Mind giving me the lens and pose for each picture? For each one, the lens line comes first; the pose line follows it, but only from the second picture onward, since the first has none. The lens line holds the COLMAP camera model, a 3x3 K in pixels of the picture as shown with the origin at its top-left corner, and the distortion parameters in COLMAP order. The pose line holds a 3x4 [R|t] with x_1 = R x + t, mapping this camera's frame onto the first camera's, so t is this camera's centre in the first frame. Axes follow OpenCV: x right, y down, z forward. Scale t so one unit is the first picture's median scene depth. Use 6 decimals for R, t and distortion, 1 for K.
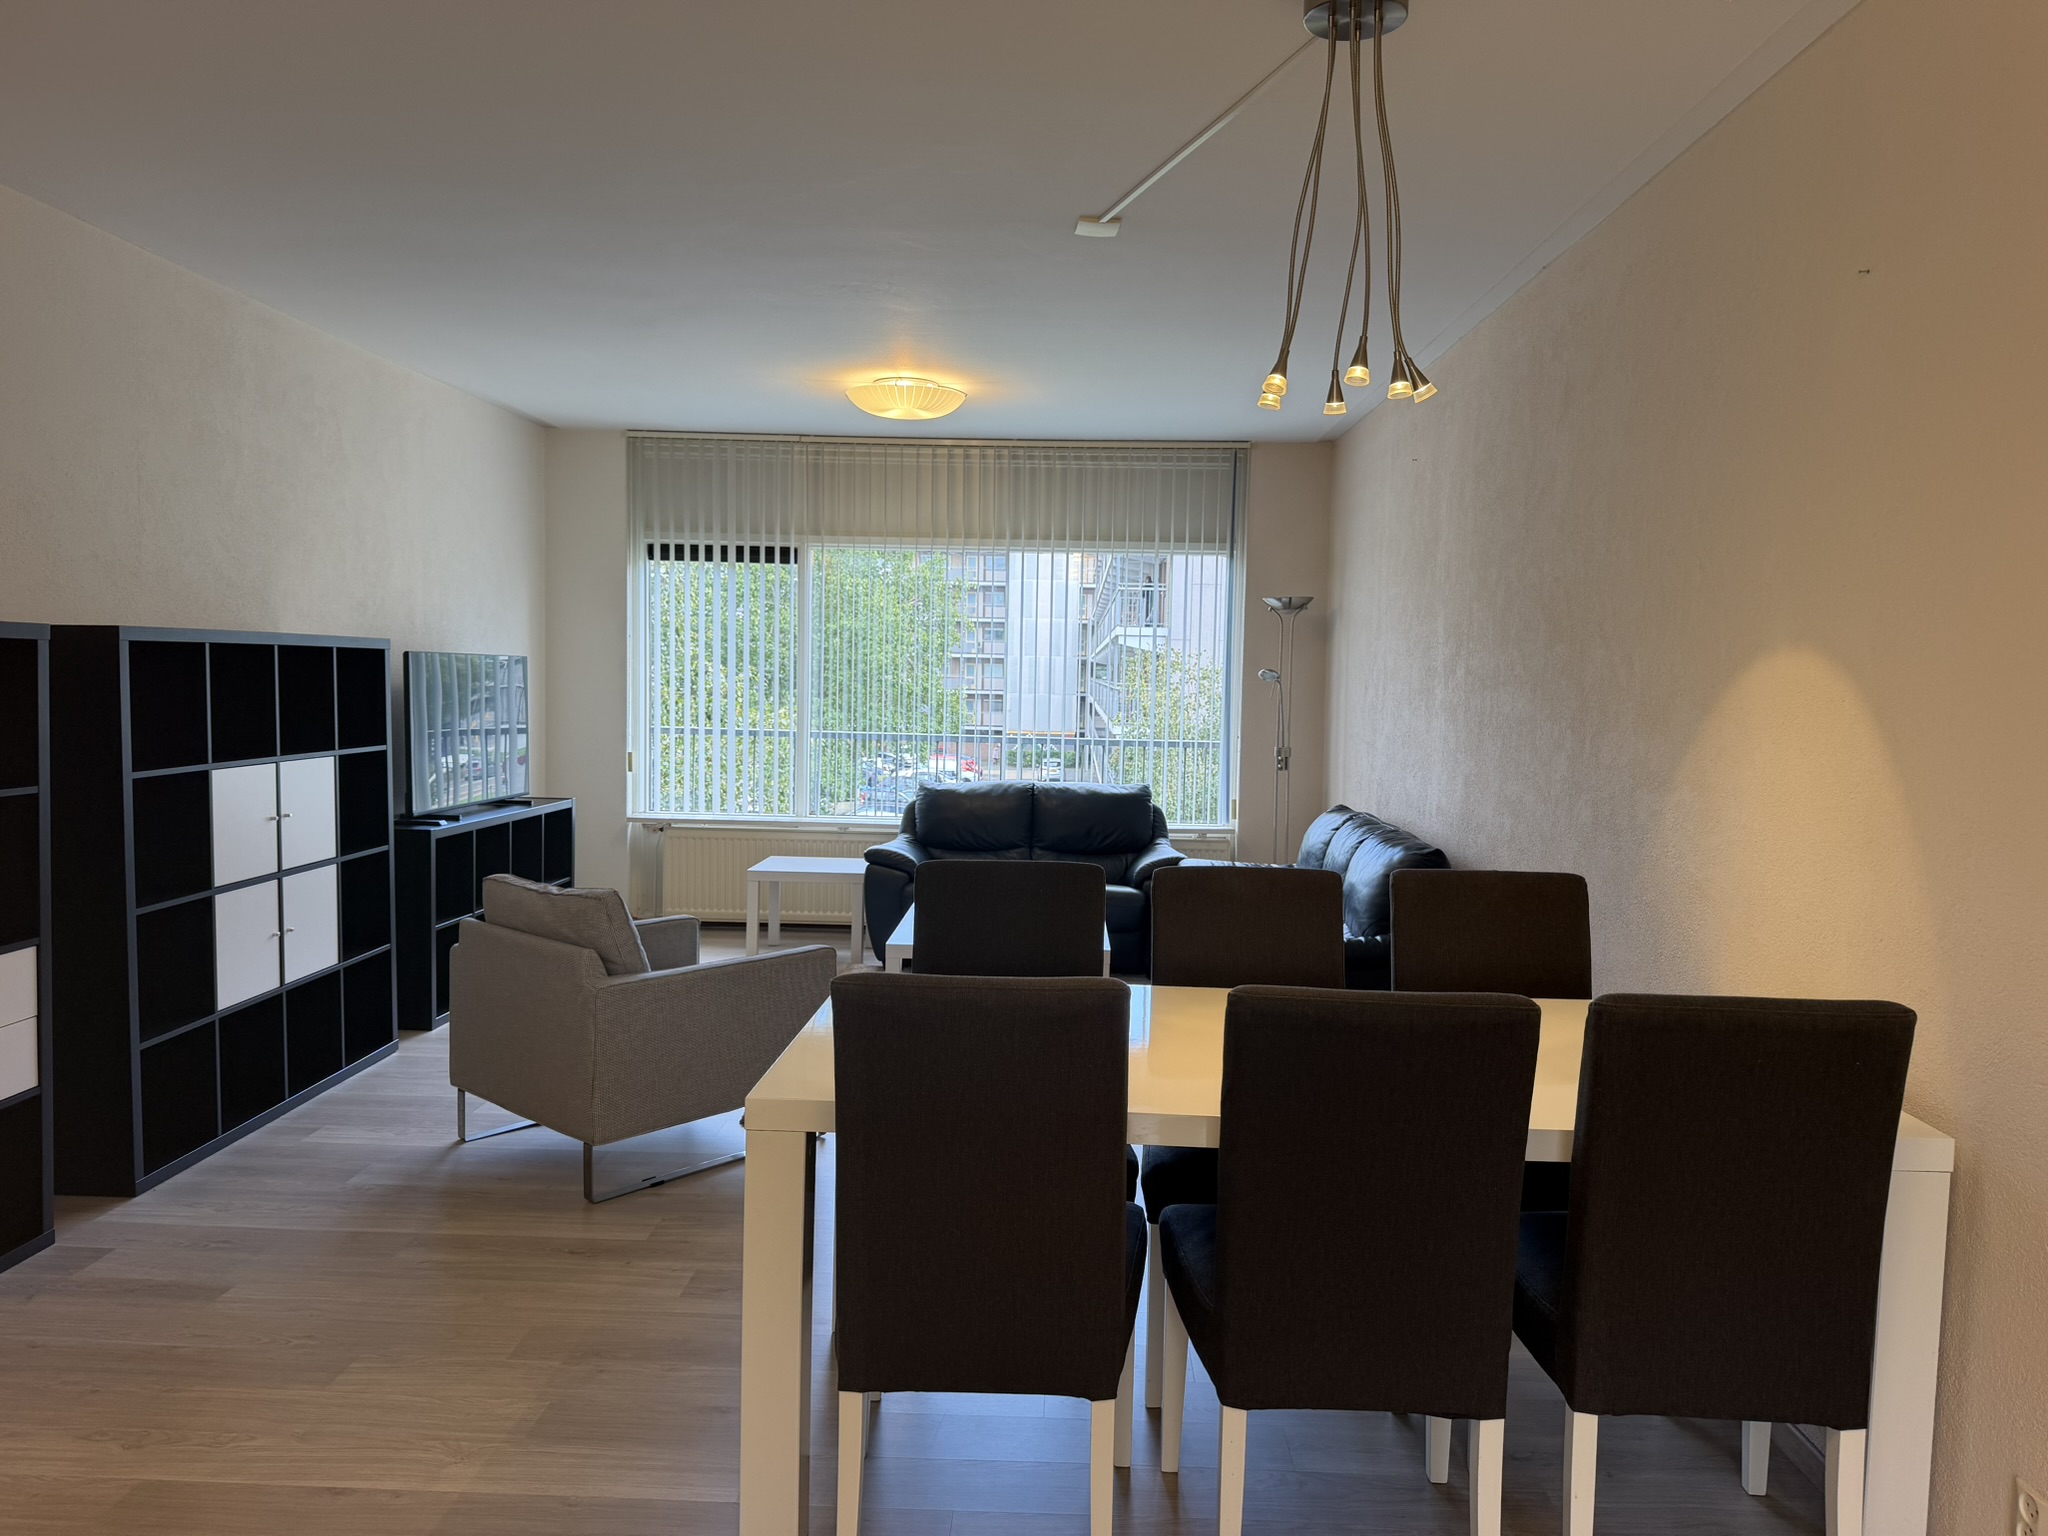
lens RADIAL K [[1445.0, 0, 1030.3], [0, 1445.0, 764.7], [0, 0, 1]] dist [0.006240, -0.019581]
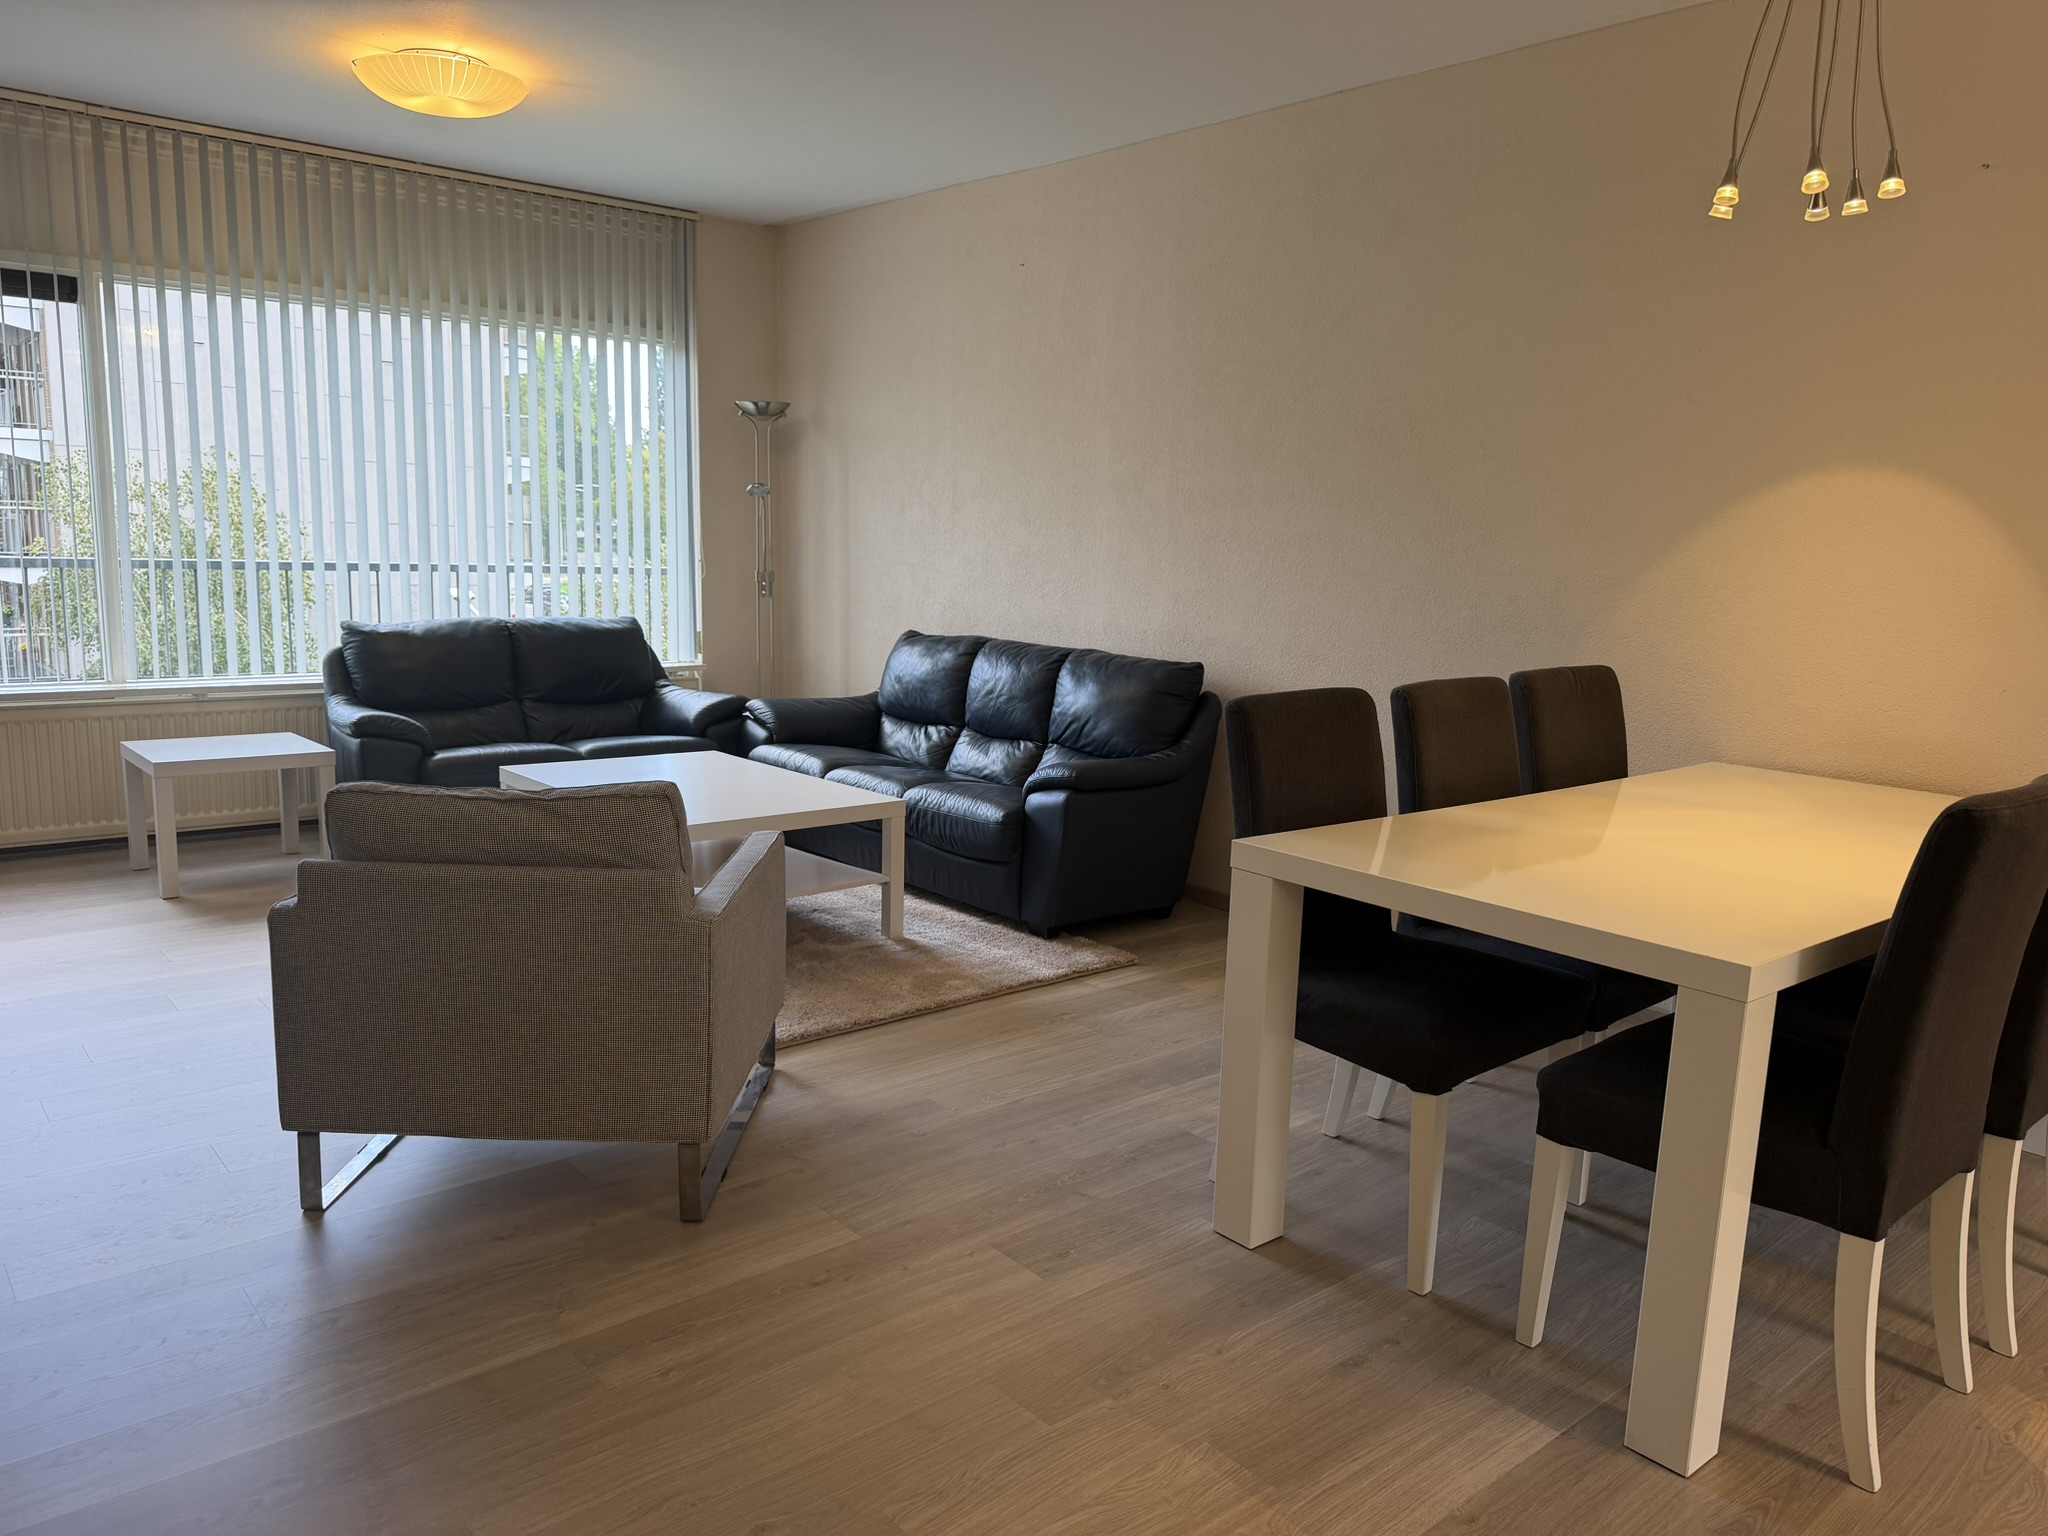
lens RADIAL K [[1445.0, 0, 1038.3], [0, 1445.0, 796.7], [0, 0, 1]] dist [0.006240, -0.019581]
pose [[0.733215, -0.119138, 0.669478, -0.326820], [0.026902, 0.988844, 0.146508, 0.000389], [-0.679464, -0.089412, 0.728240, 0.207084]]
